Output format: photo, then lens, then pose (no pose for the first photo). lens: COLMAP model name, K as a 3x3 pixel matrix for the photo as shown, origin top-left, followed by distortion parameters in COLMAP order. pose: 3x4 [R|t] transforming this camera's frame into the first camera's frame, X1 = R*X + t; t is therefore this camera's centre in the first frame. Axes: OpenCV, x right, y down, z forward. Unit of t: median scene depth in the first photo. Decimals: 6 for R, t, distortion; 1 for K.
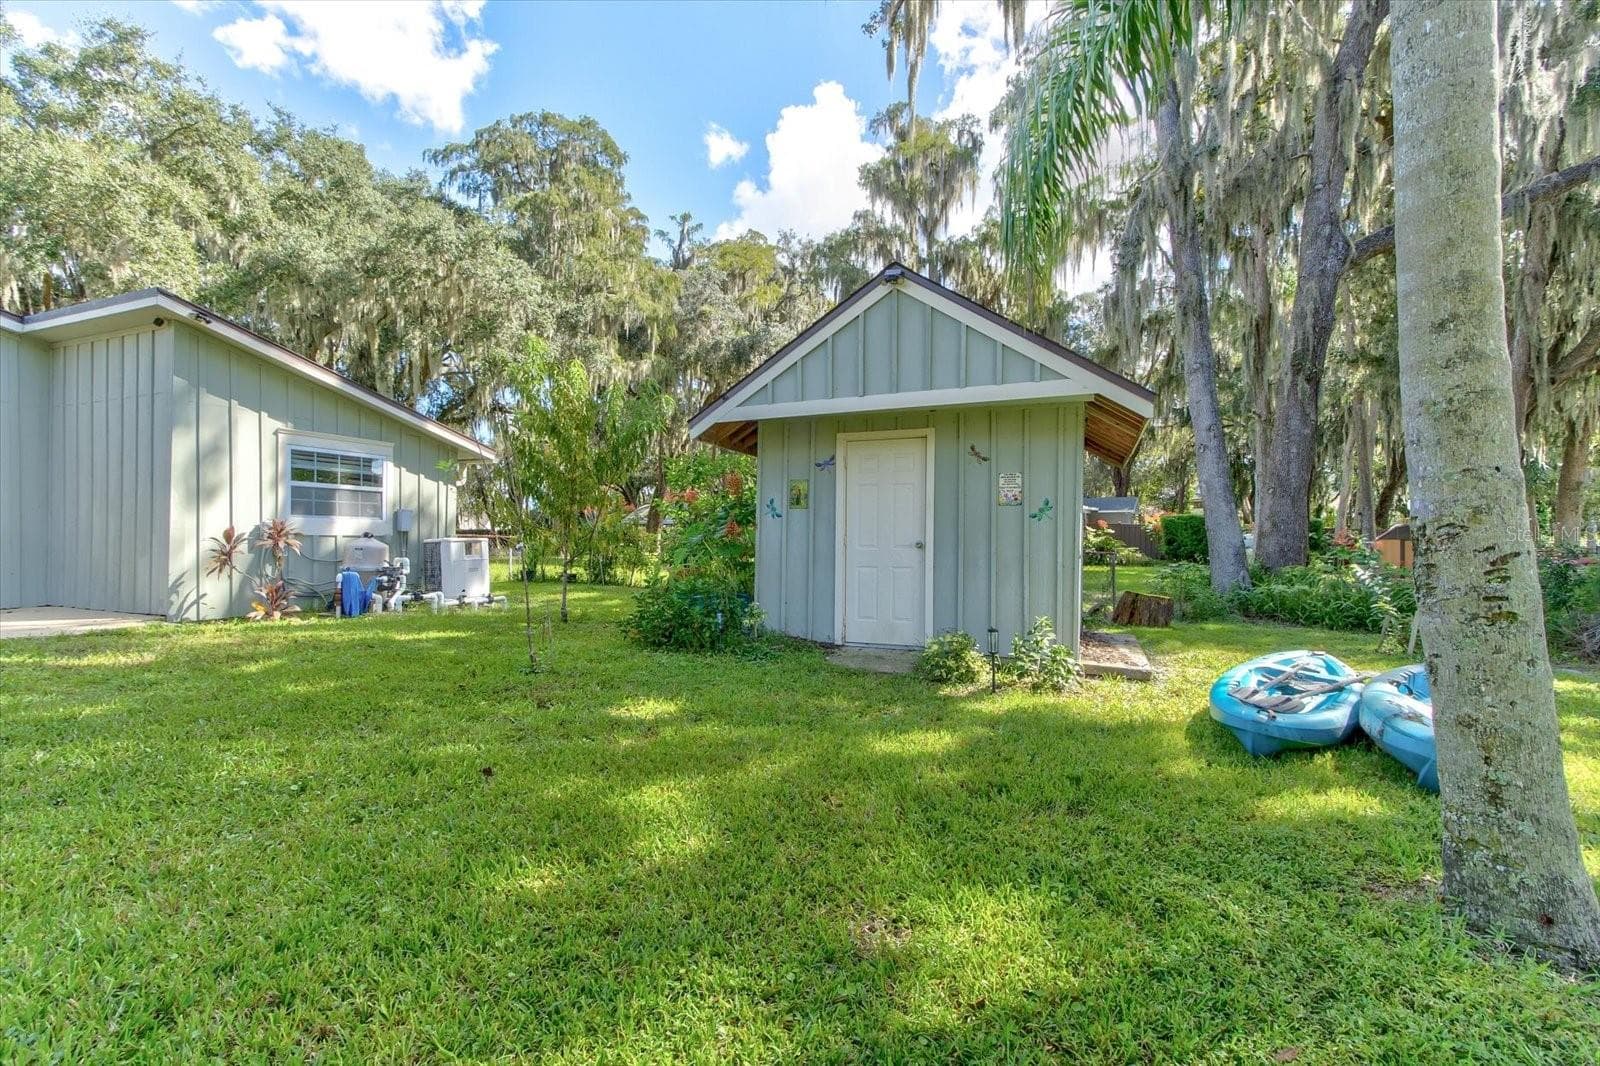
lens RADIAL K [[718.9, 0, 797.0], [0, 718.9, 543.5], [0, 0, 1]] dist [0.023313, -0.000165]
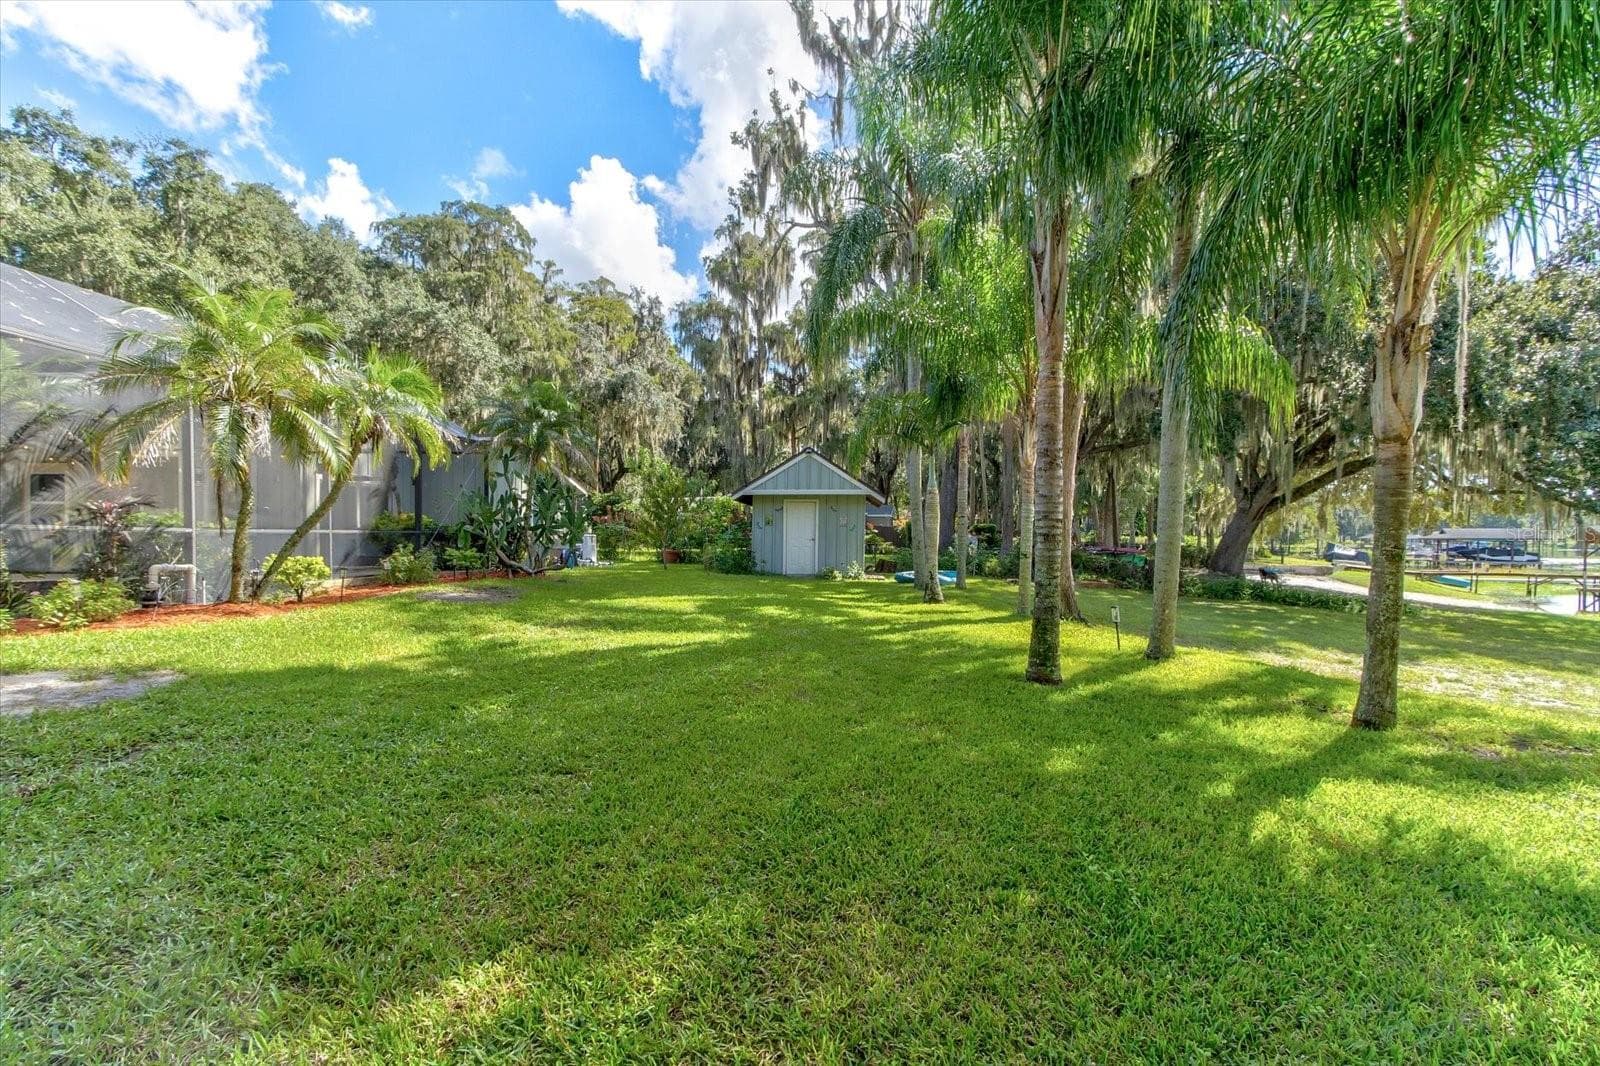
lens RADIAL K [[718.9, 0, 797.0], [0, 718.9, 543.5], [0, 0, 1]] dist [0.023313, -0.000165]
pose [[0.955293, 0.005600, 0.295606, -0.158138], [-0.007882, 0.999948, 0.006528, -0.000462], [-0.295554, -0.008566, 0.955288, -0.370987]]
